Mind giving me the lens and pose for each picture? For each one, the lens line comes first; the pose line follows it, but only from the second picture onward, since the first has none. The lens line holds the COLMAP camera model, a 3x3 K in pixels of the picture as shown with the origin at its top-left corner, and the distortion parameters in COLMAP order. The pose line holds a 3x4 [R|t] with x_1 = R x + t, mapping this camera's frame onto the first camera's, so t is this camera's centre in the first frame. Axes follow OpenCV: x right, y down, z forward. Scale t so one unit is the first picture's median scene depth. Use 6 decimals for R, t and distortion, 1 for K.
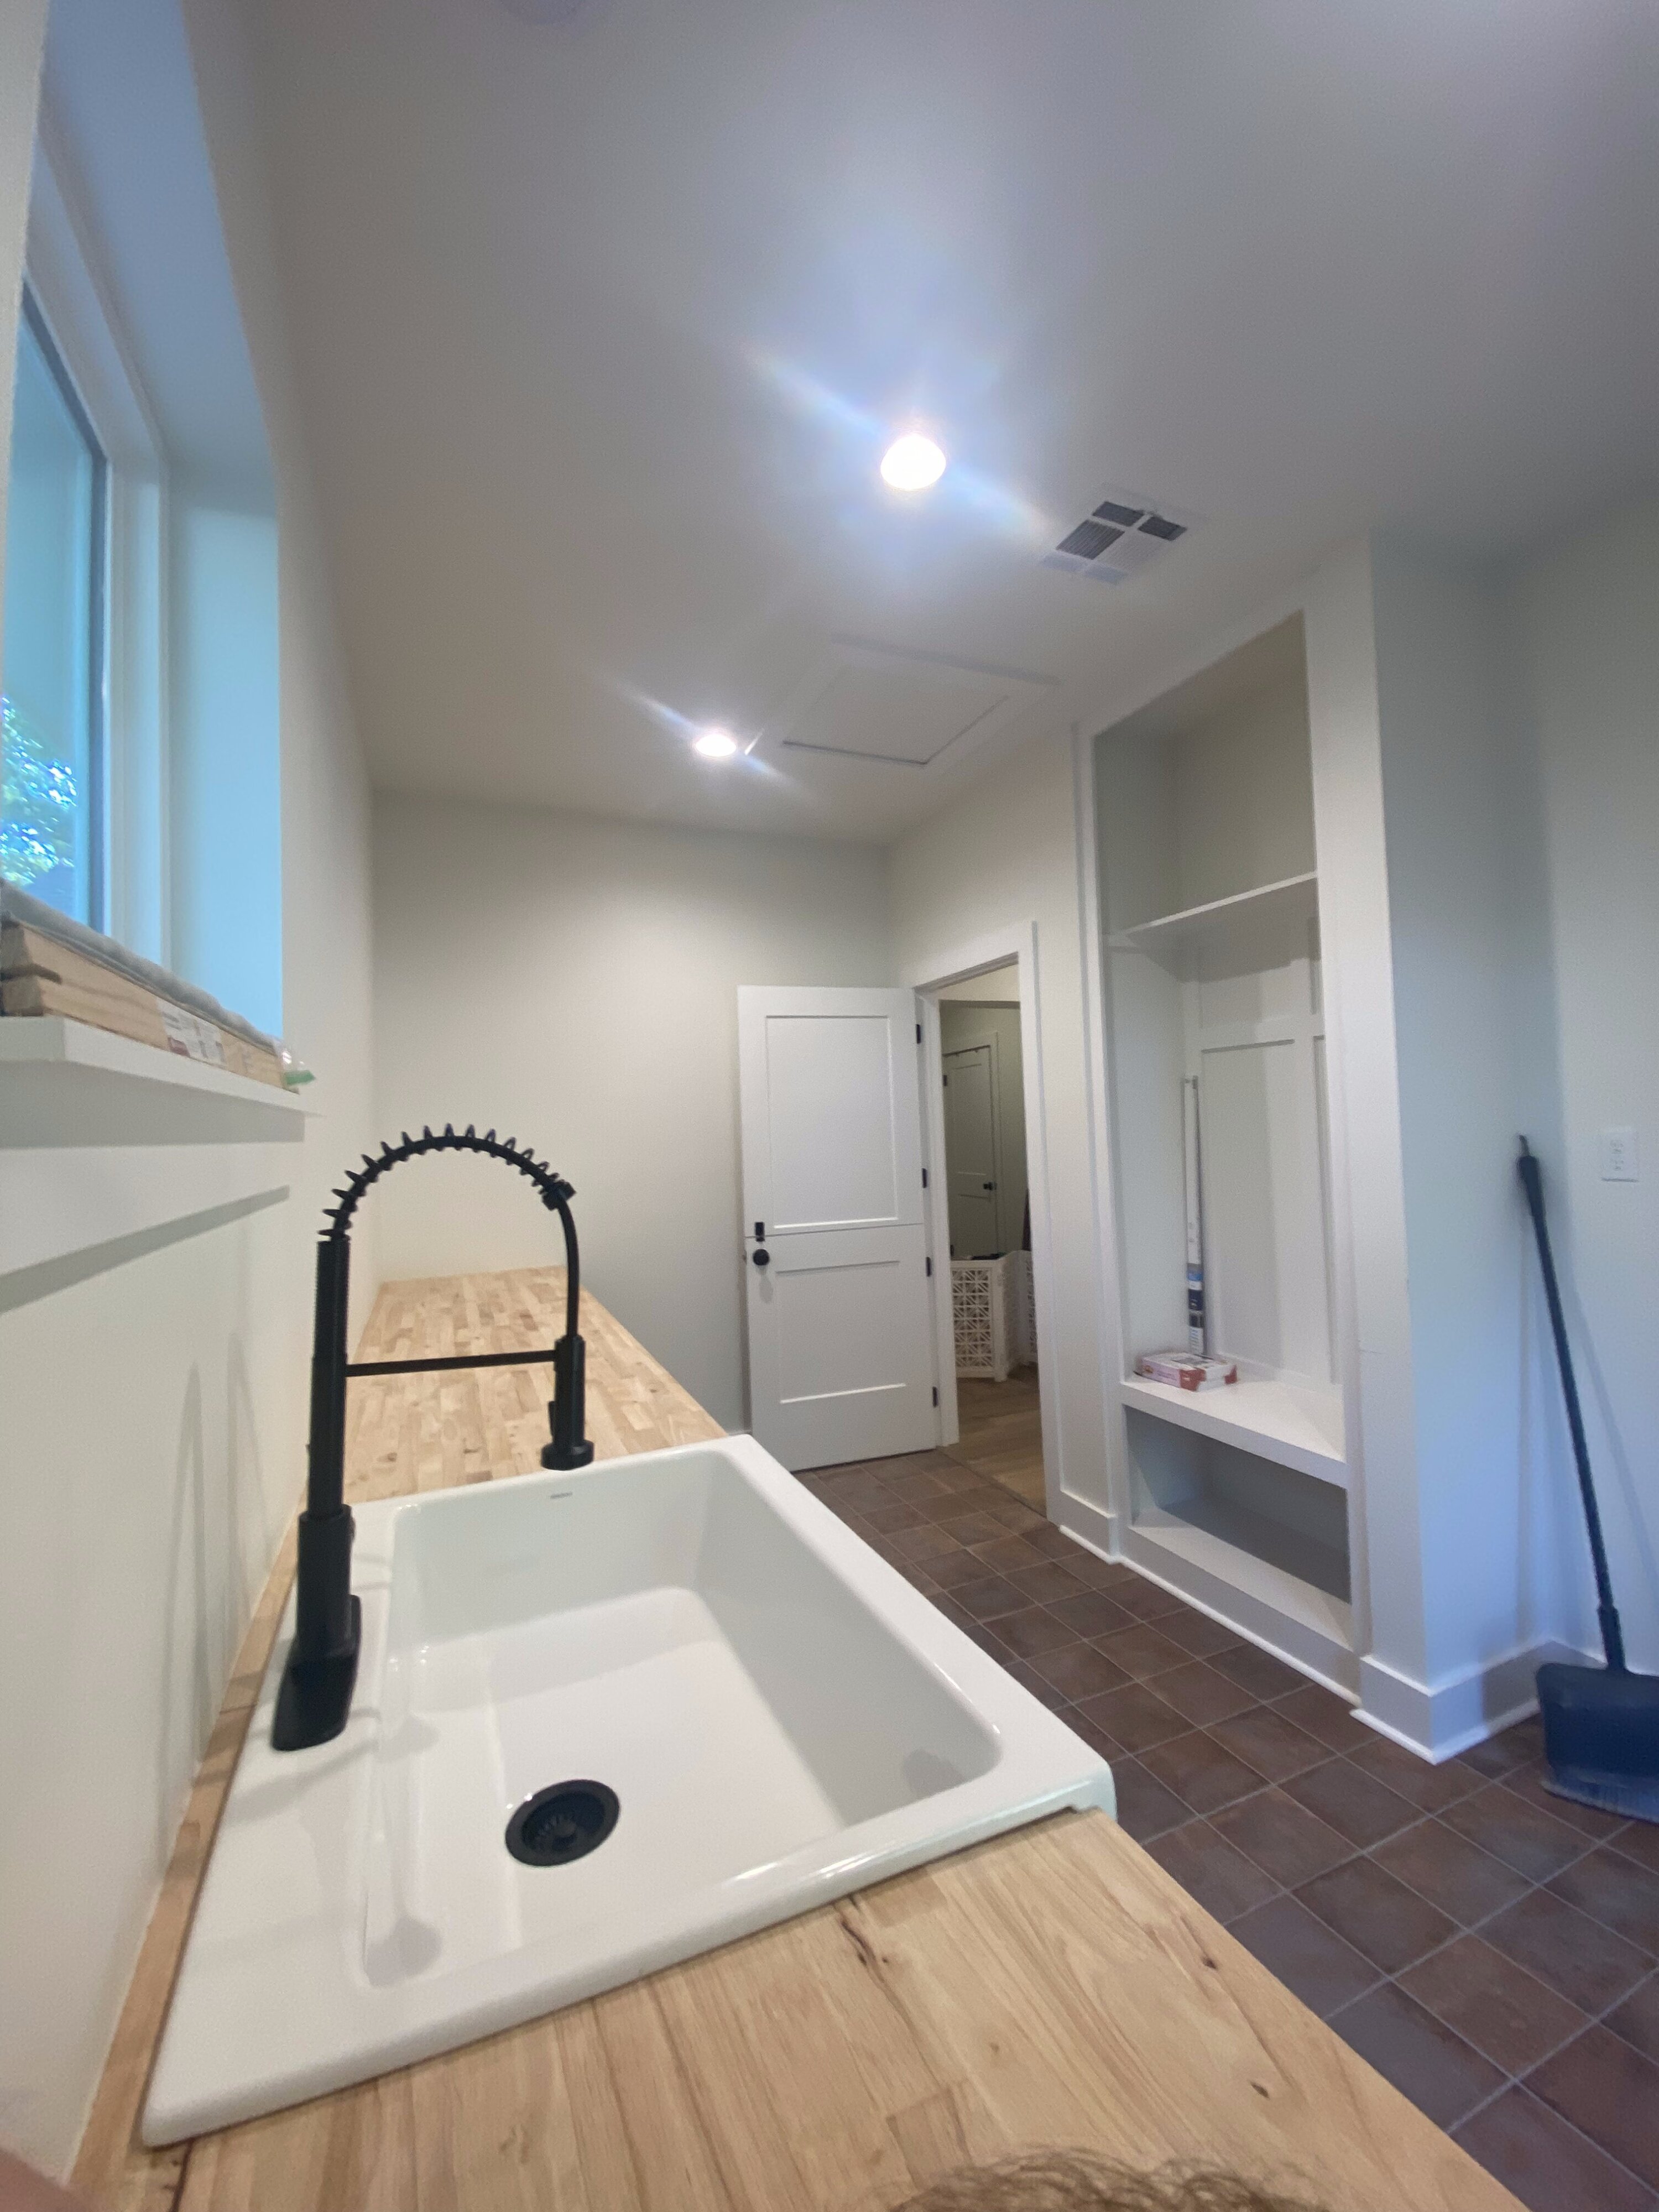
lens RADIAL K [[898.1, 0, 824.9], [0, 898.1, 1102.8], [0, 0, 1]] dist [0.003420, -0.004994]
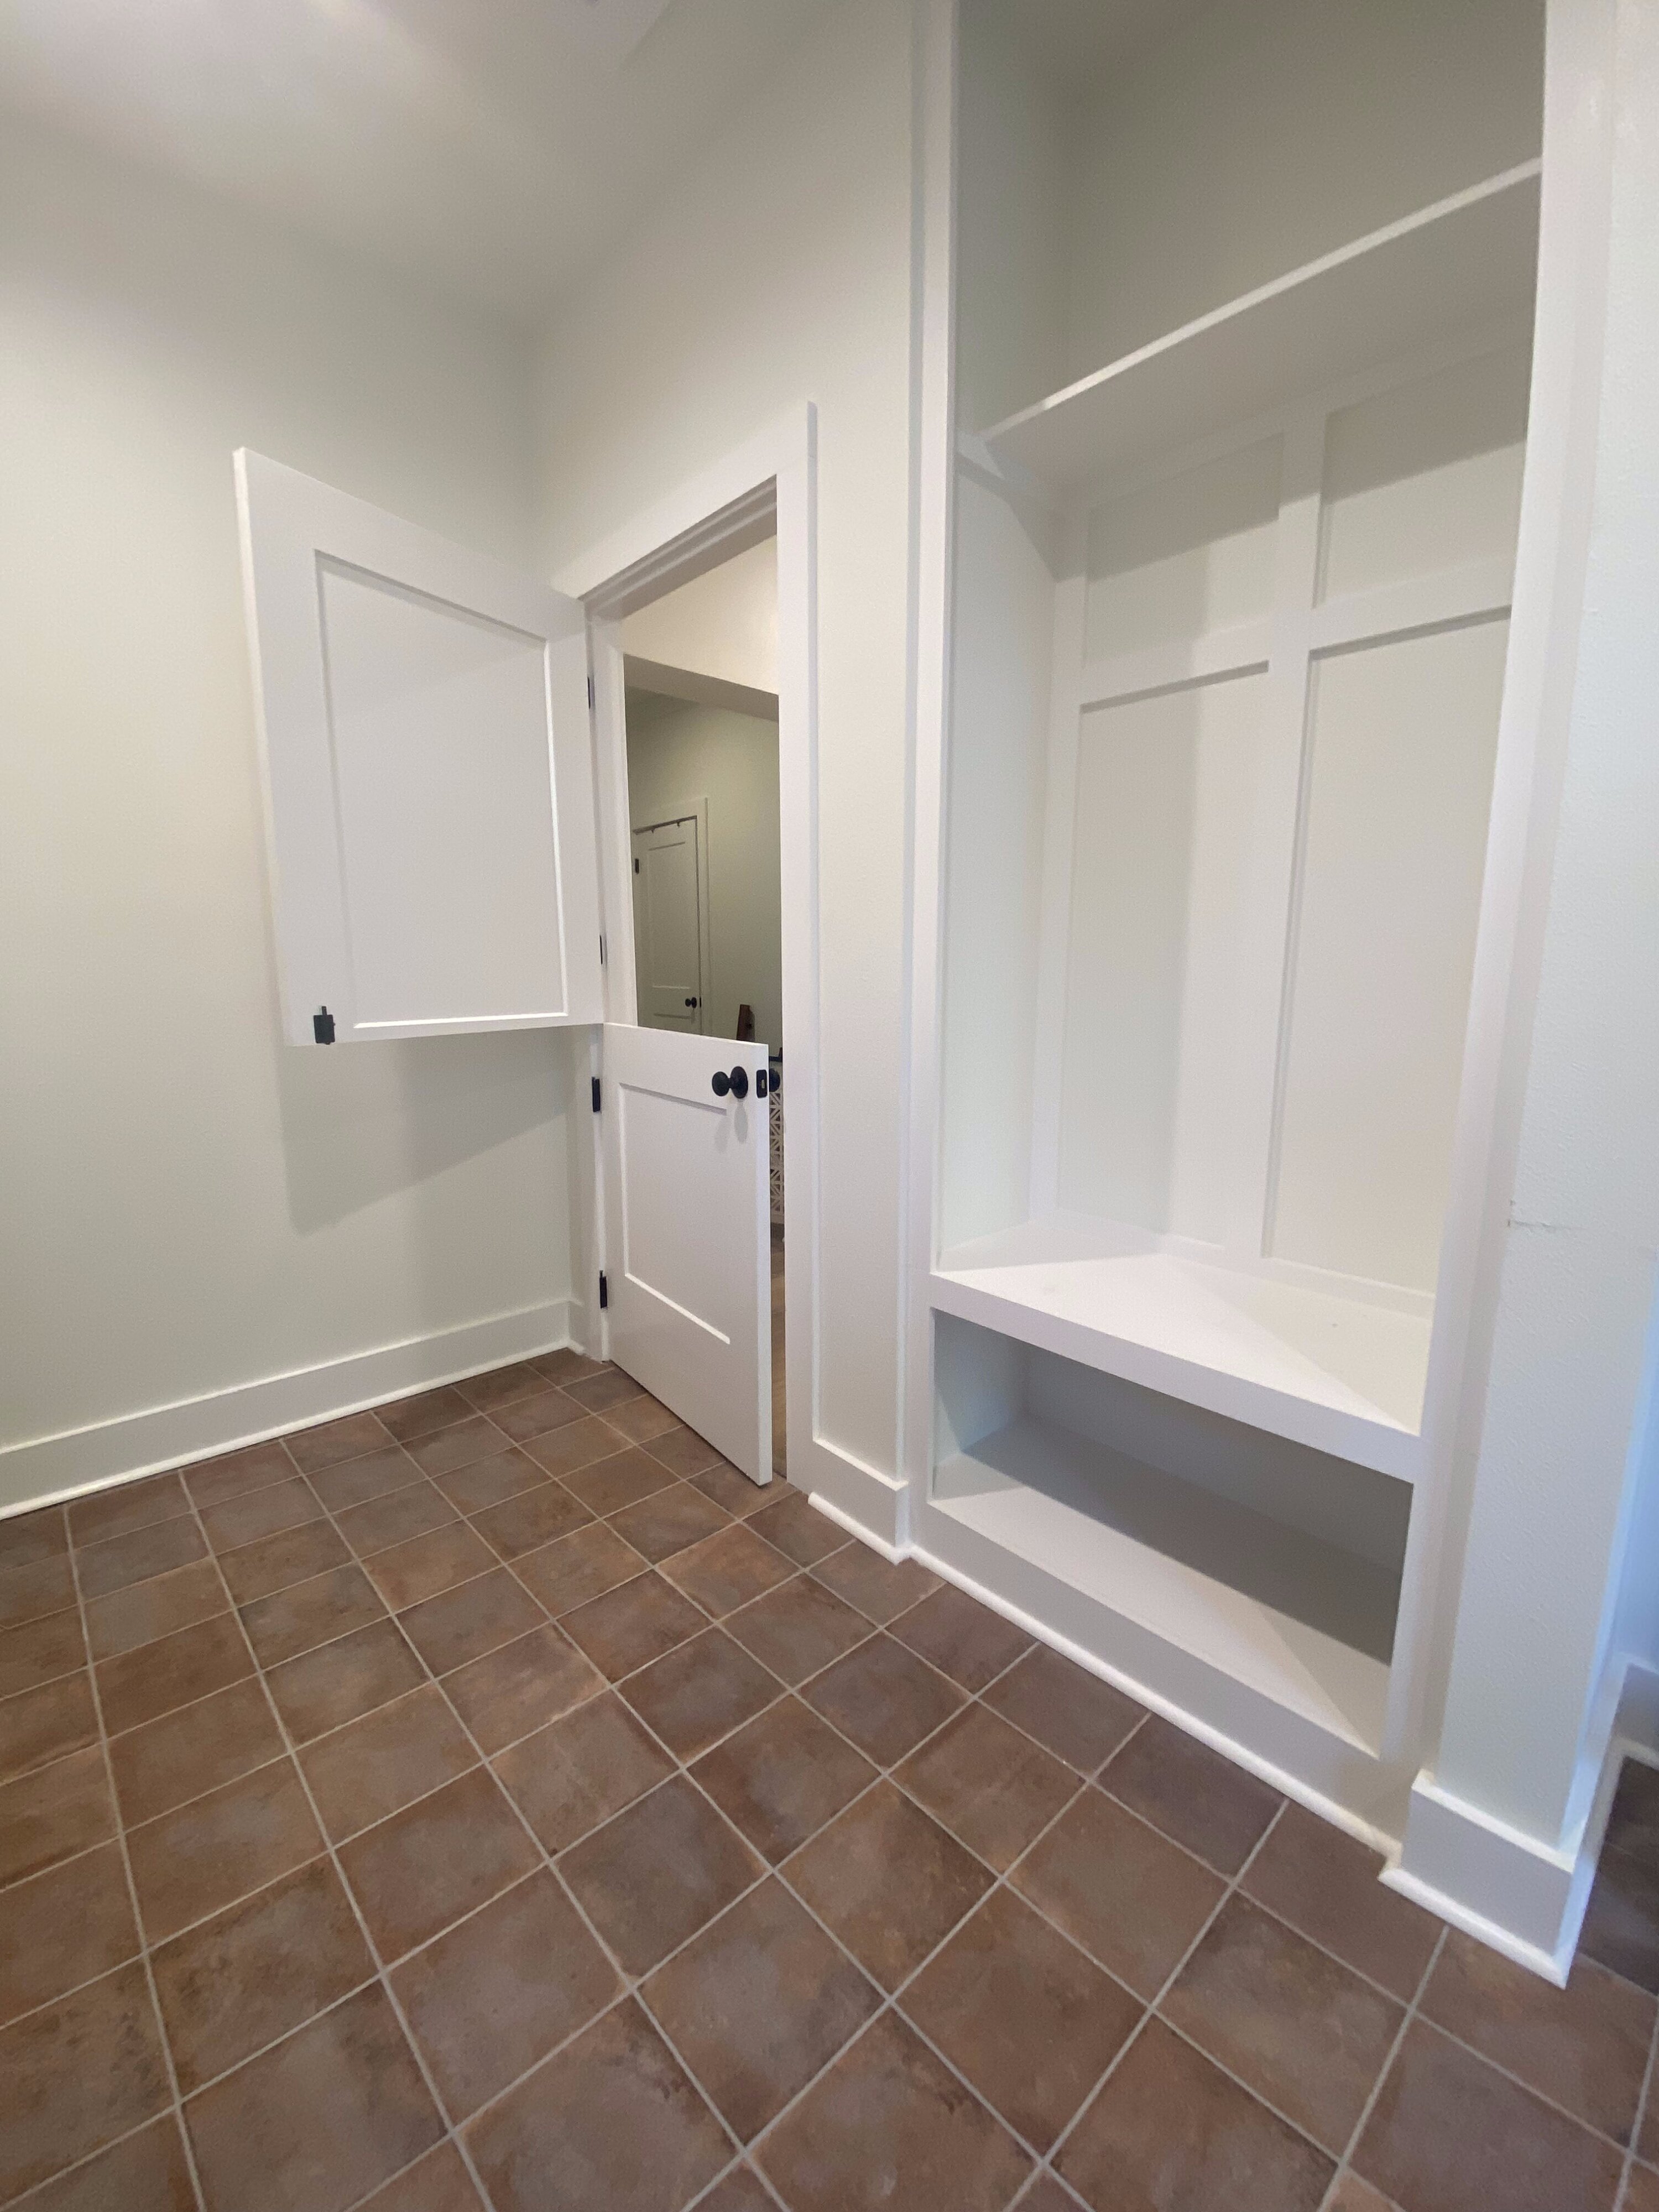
lens RADIAL K [[898.1, 0, 824.3], [0, 898.1, 1108.3], [0, 0, 1]] dist [0.003420, -0.004994]
pose [[0.943857, -0.008976, 0.330234, 0.075161], [-0.046522, 0.986058, 0.159768, 0.118080], [-0.327064, -0.166161, 0.930279, 0.502479]]
